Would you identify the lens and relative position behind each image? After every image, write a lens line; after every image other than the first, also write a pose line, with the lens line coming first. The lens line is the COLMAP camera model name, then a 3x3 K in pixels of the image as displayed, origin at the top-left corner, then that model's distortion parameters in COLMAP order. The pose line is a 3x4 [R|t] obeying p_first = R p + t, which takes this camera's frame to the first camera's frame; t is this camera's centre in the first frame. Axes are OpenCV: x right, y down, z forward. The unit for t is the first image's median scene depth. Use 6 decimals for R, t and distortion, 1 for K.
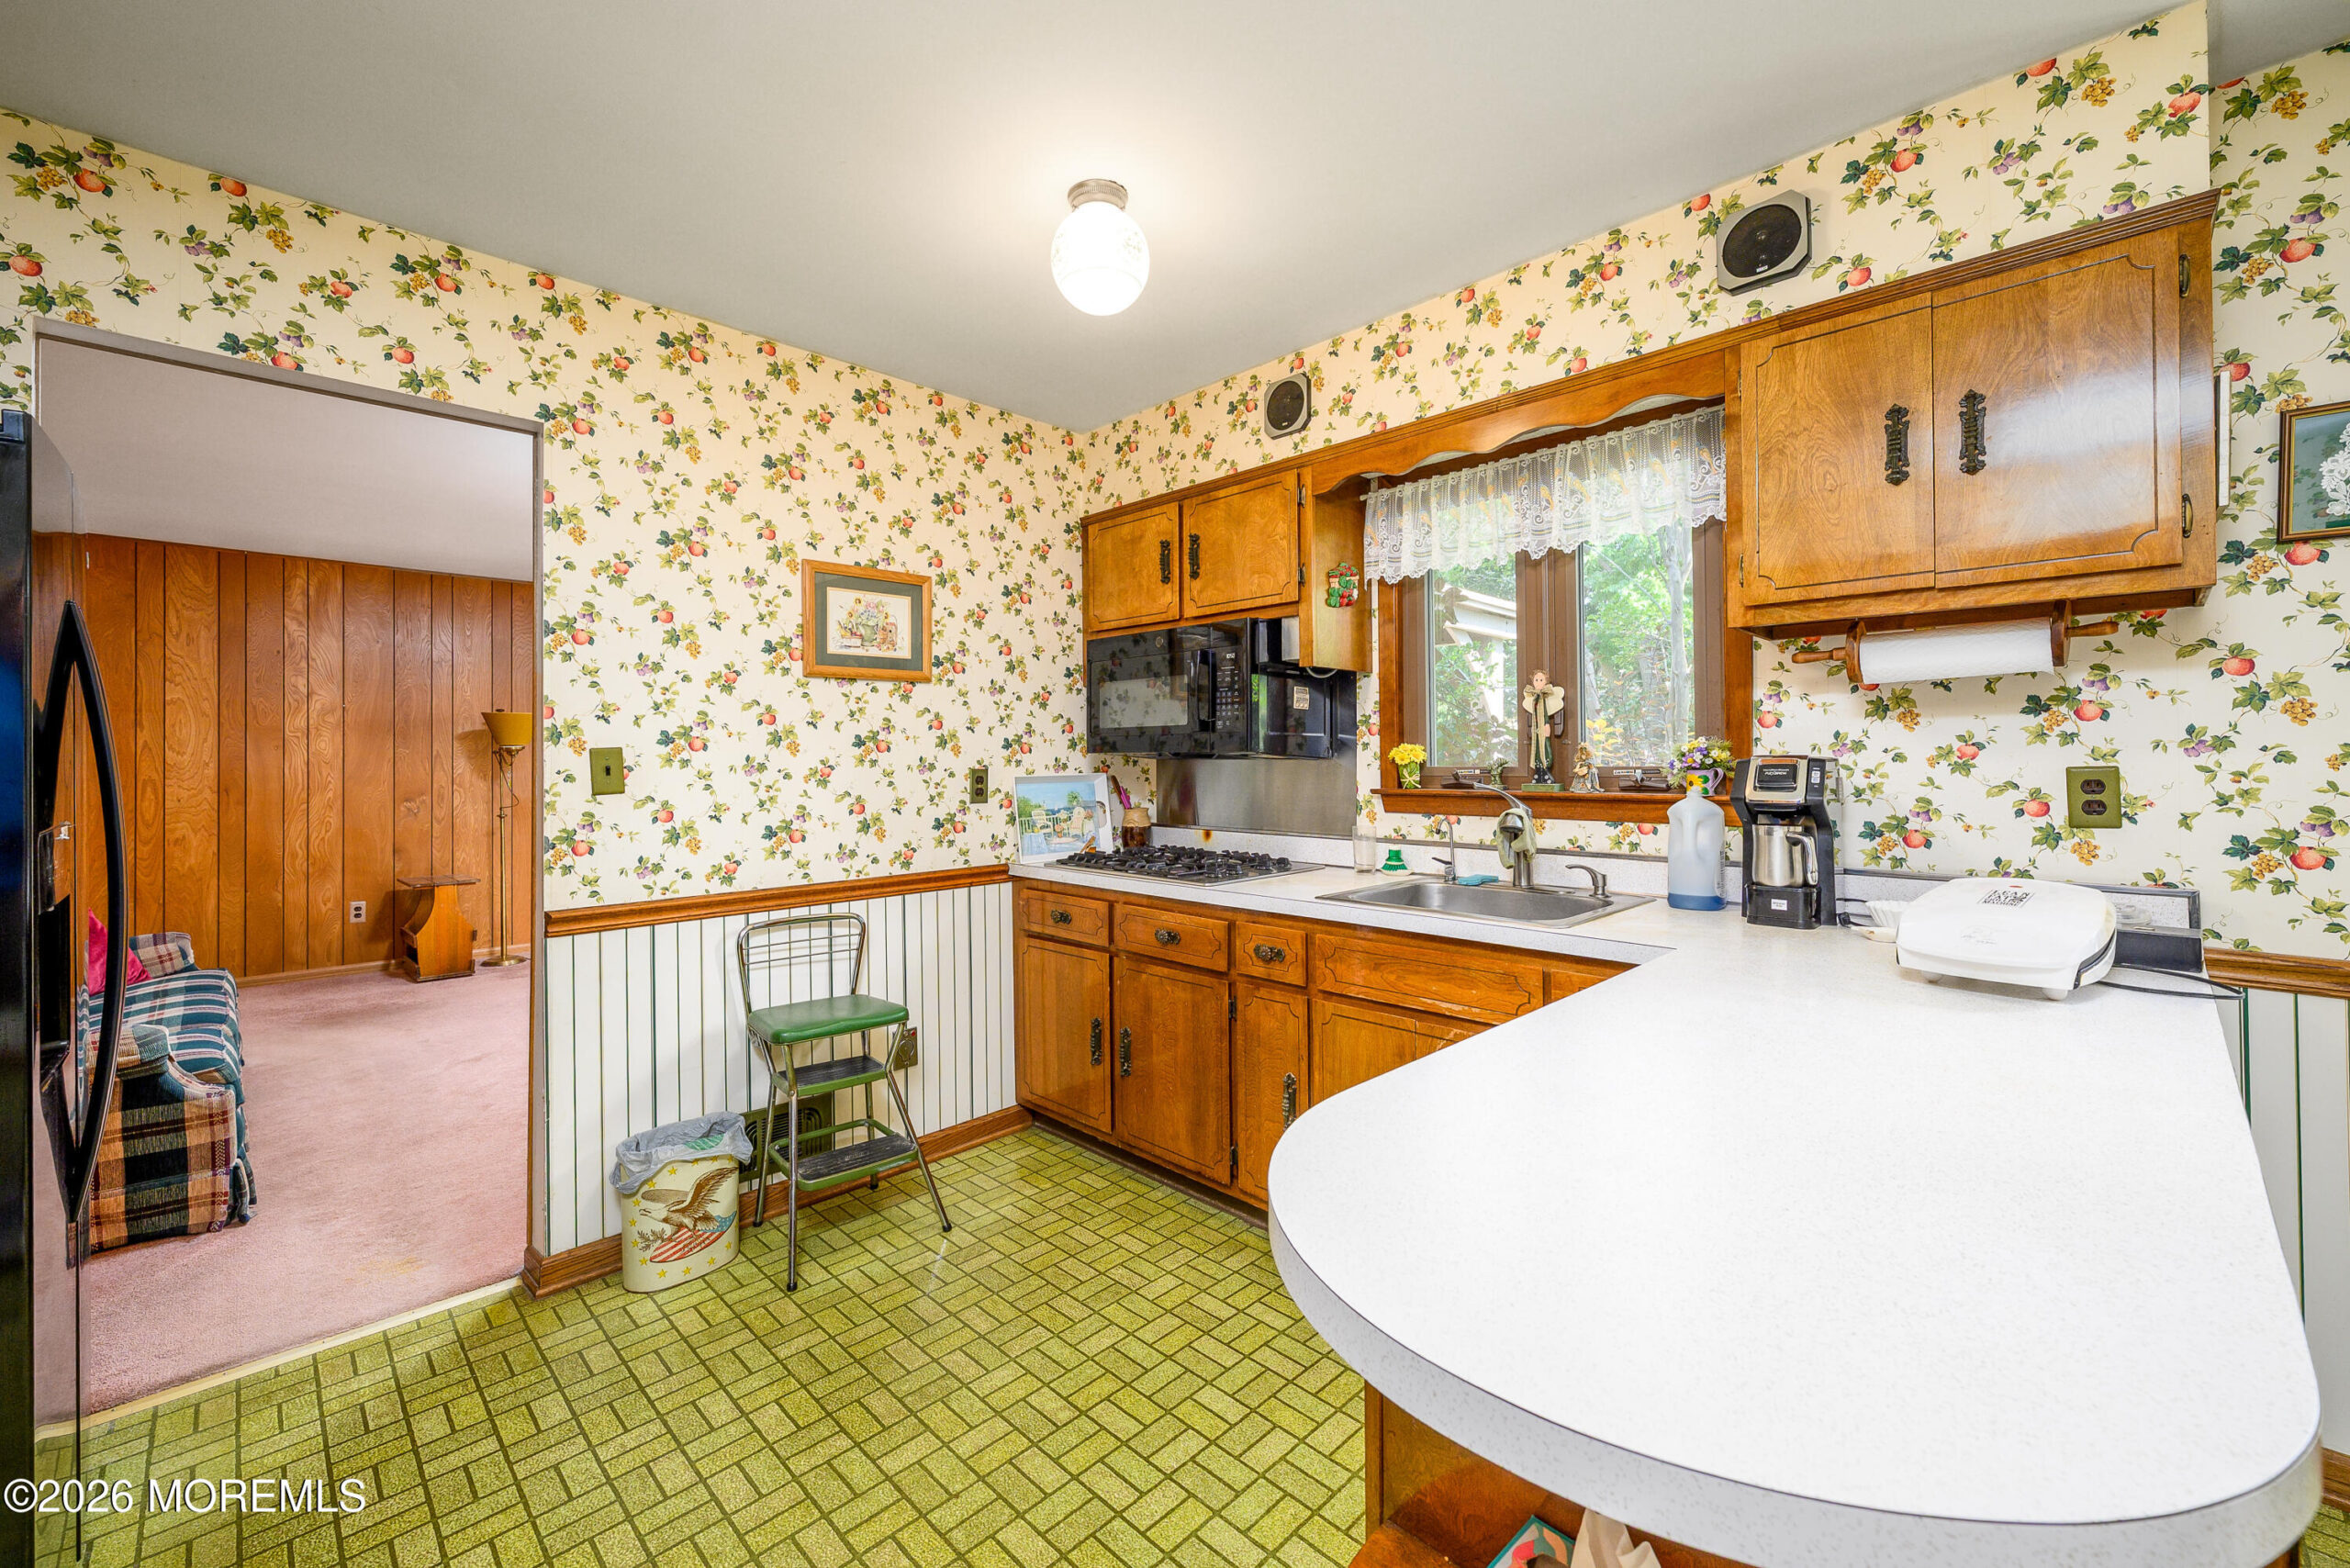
lens RADIAL K [[957.0, 0, 1166.7], [0, 957.0, 754.9], [0, 0, 1]] dist [0.002977, 0.000985]
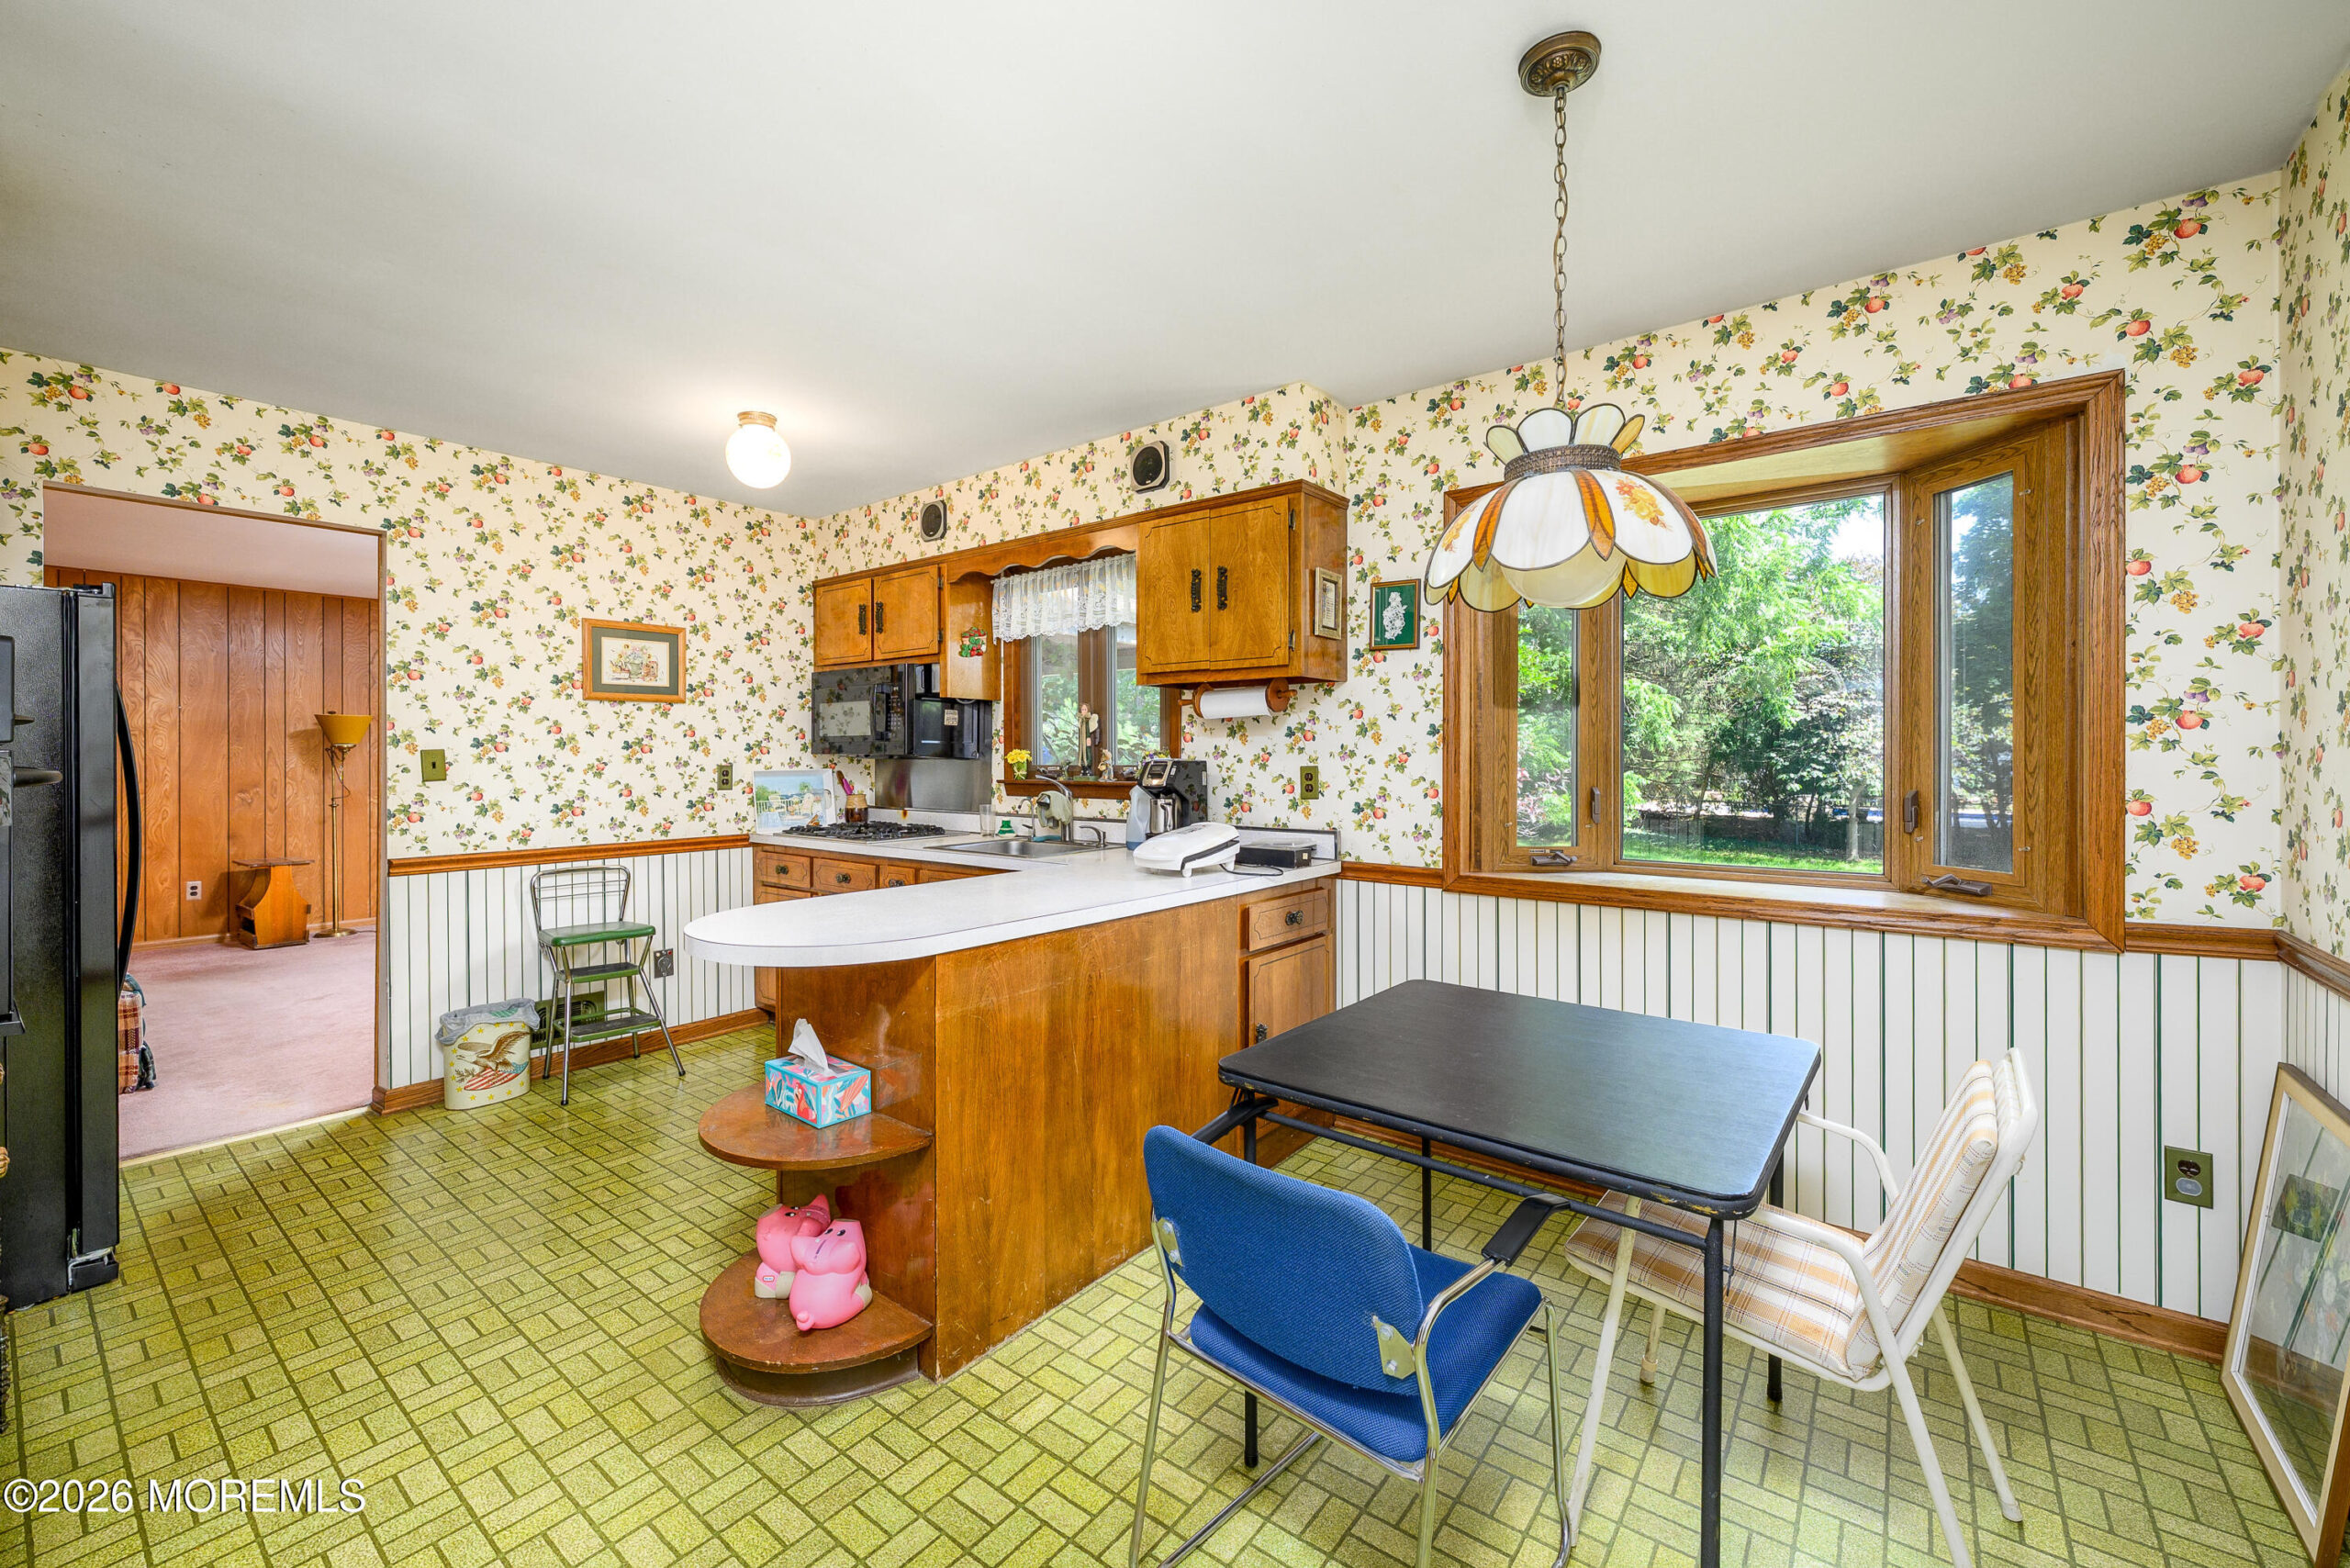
lens RADIAL K [[957.0, 0, 1166.8], [0, 957.0, 761.0], [0, 0, 1]] dist [0.002977, 0.000985]
pose [[0.992549, 0.004555, 0.121760, 0.320749], [-0.005518, 0.999956, 0.007574, -0.006727], [-0.121720, -0.008189, 0.992531, -0.541626]]
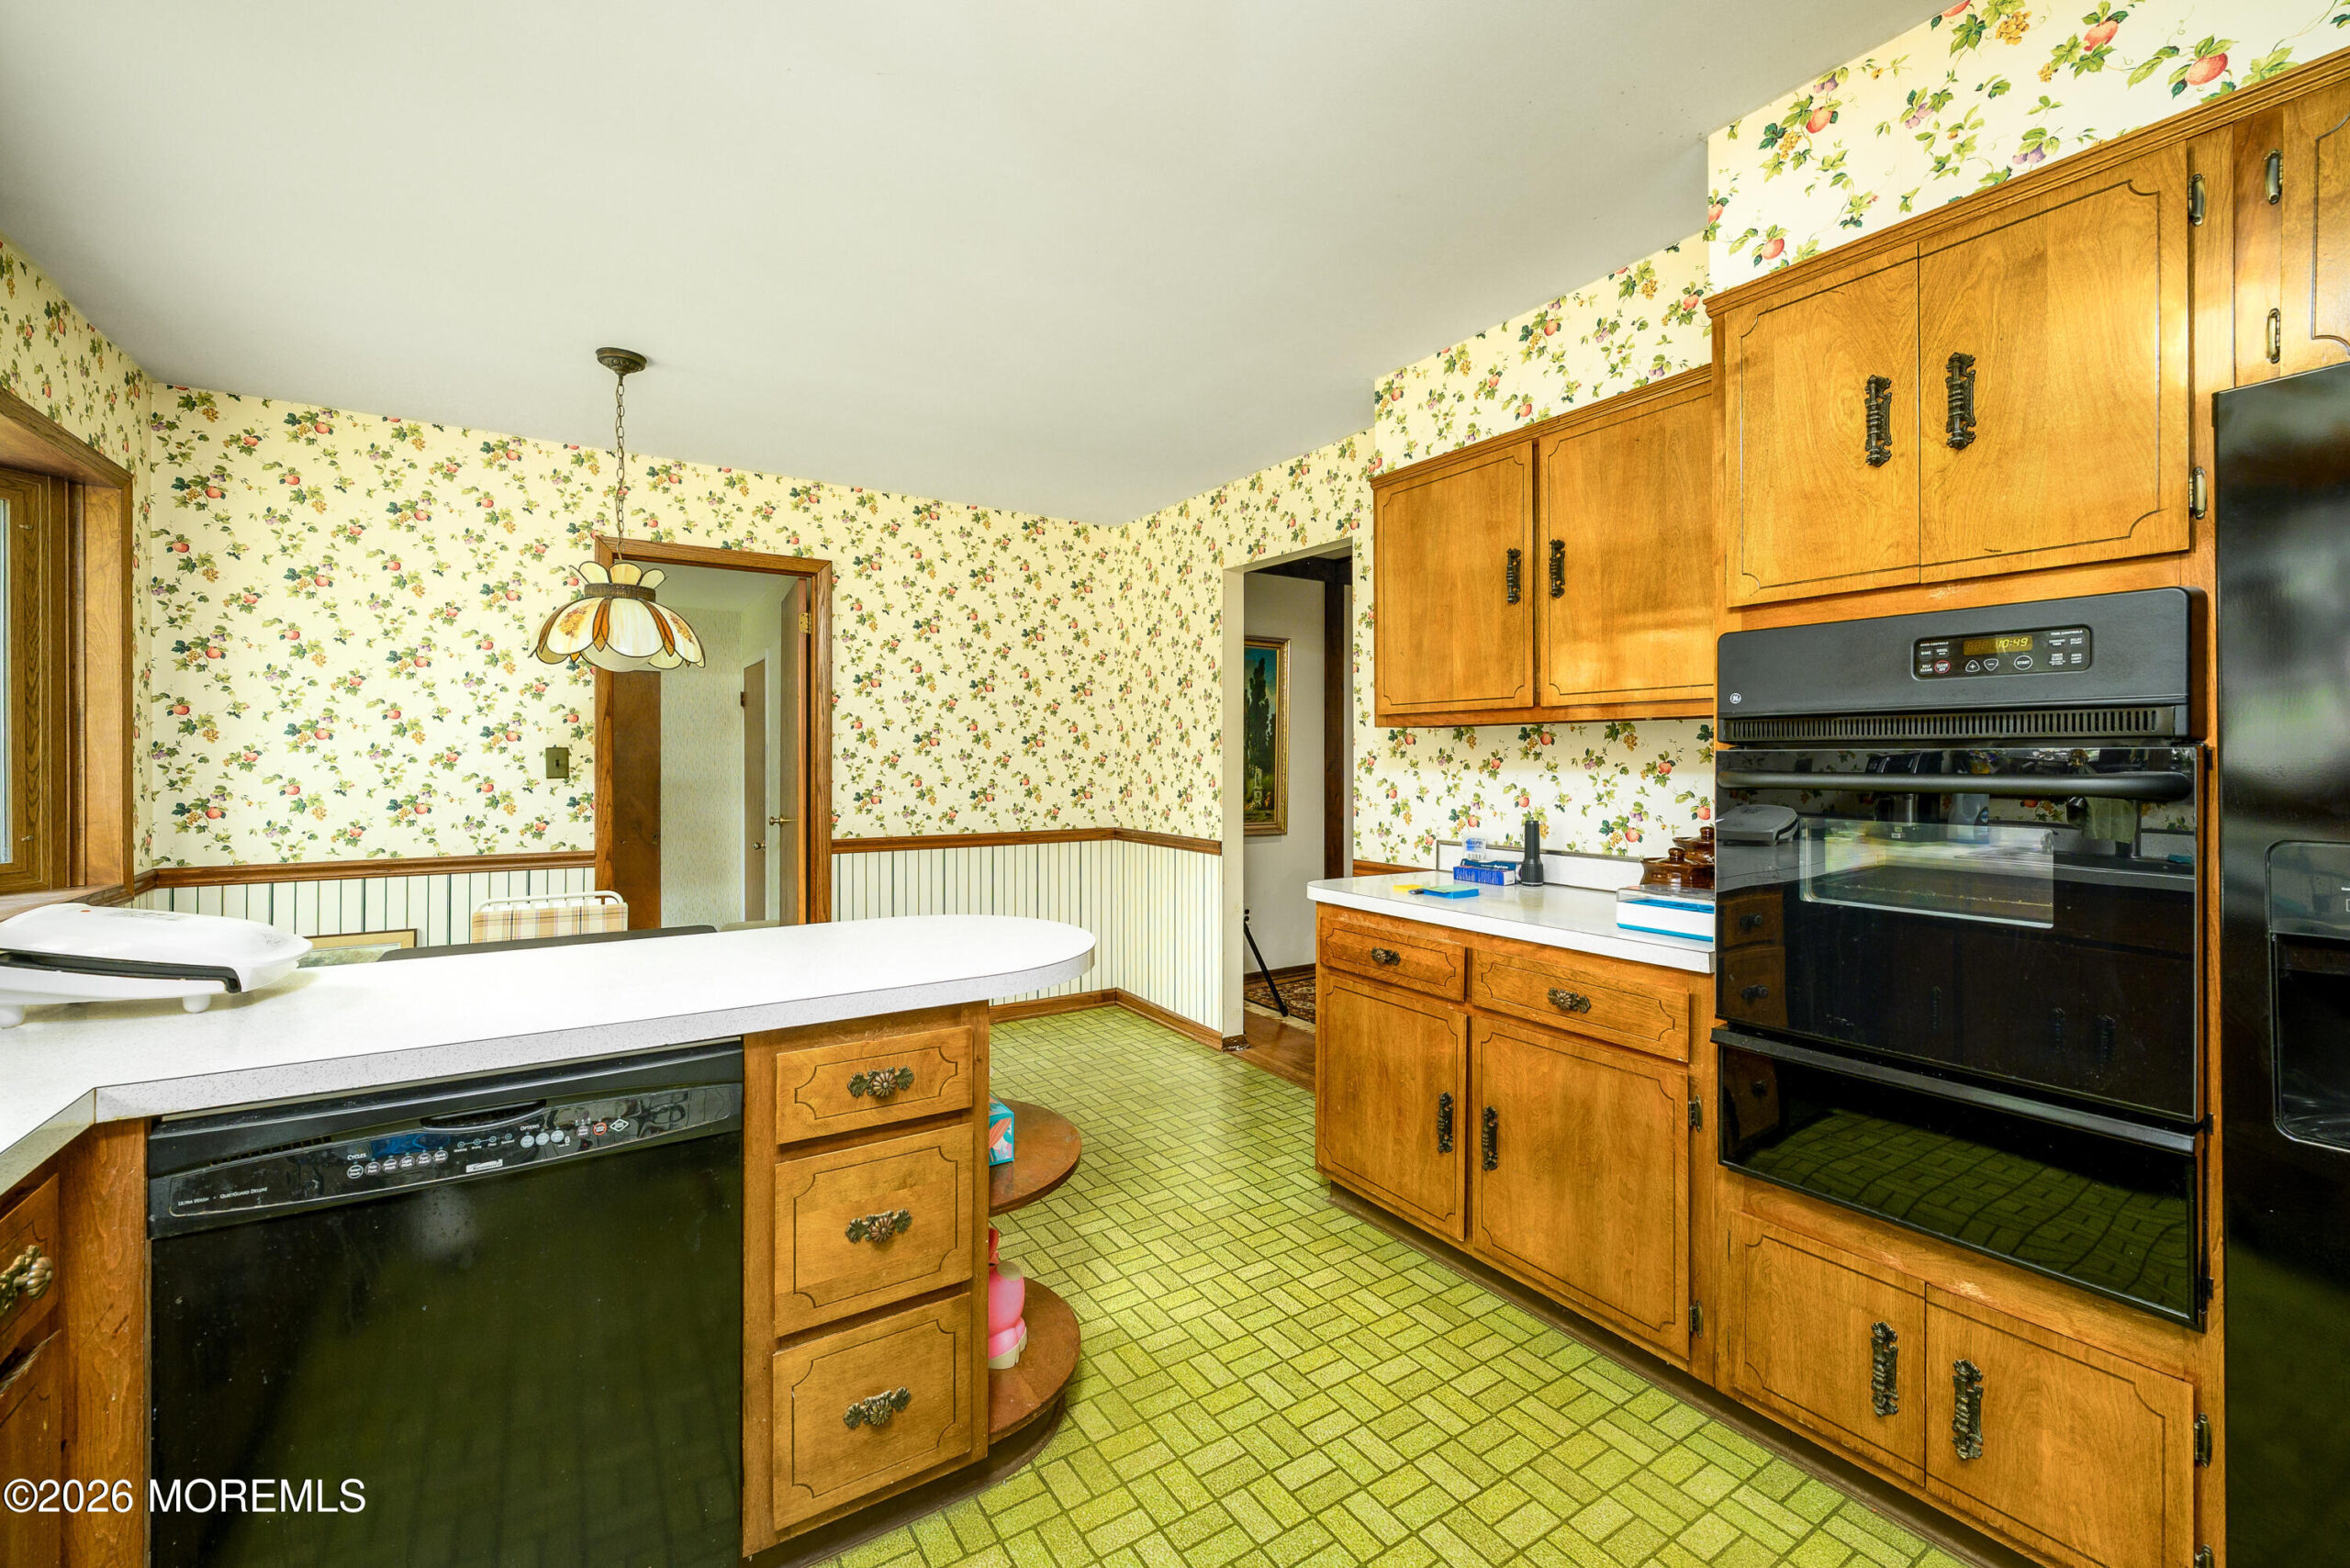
lens RADIAL K [[957.0, 0, 1166.3], [0, 957.0, 761.9], [0, 0, 1]] dist [0.002977, 0.000985]
pose [[0.975665, 0.009926, -0.219043, 0.705983], [-0.006219, 0.999826, 0.017605, -0.004297], [0.219179, -0.015814, 0.975556, -0.146637]]
